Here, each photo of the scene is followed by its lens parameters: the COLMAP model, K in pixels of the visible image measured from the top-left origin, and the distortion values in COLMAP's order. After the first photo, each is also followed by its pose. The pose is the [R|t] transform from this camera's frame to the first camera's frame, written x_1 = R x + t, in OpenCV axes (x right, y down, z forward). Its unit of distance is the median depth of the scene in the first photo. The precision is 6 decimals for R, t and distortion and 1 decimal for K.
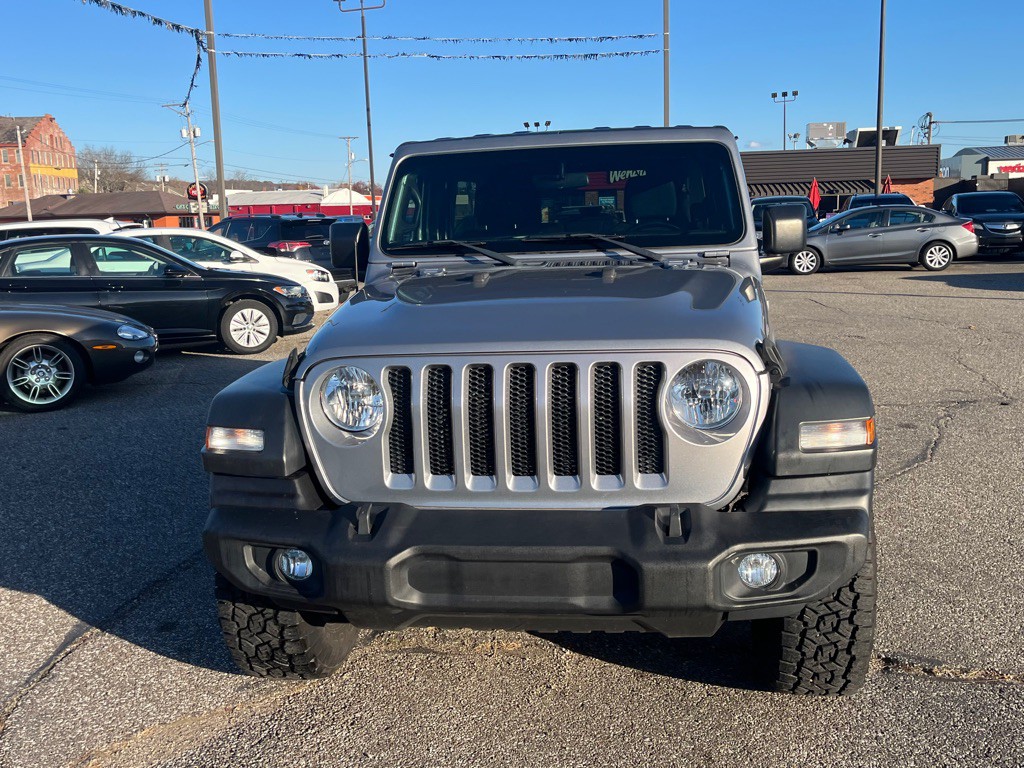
lens RADIAL K [[966.5, 0, 512.0], [0, 966.5, 384.0], [0, 0, 1]] dist [0.052651, -0.034832]
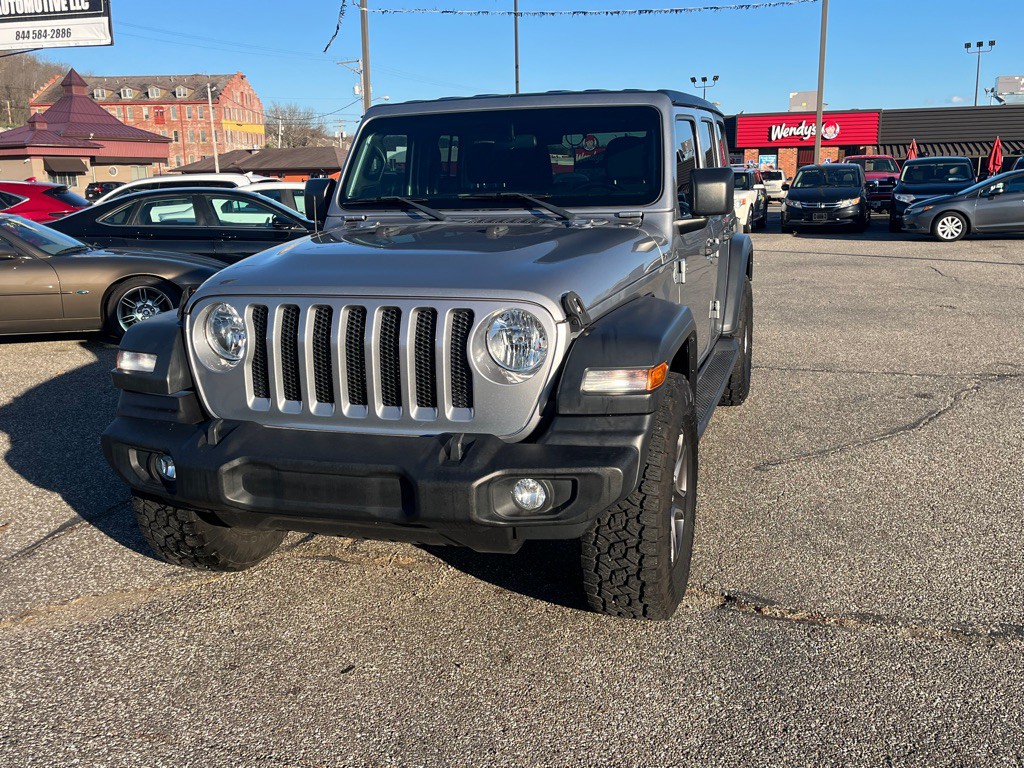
lens RADIAL K [[966.0, 0, 514.4], [0, 966.0, 402.9], [0, 0, 1]] dist [0.075892, -0.097968]
pose [[0.984667, 0.052532, -0.166348, 0.299425], [-0.042545, 0.997103, 0.063047, 0.010096], [0.169179, -0.055003, 0.984049, -0.078948]]
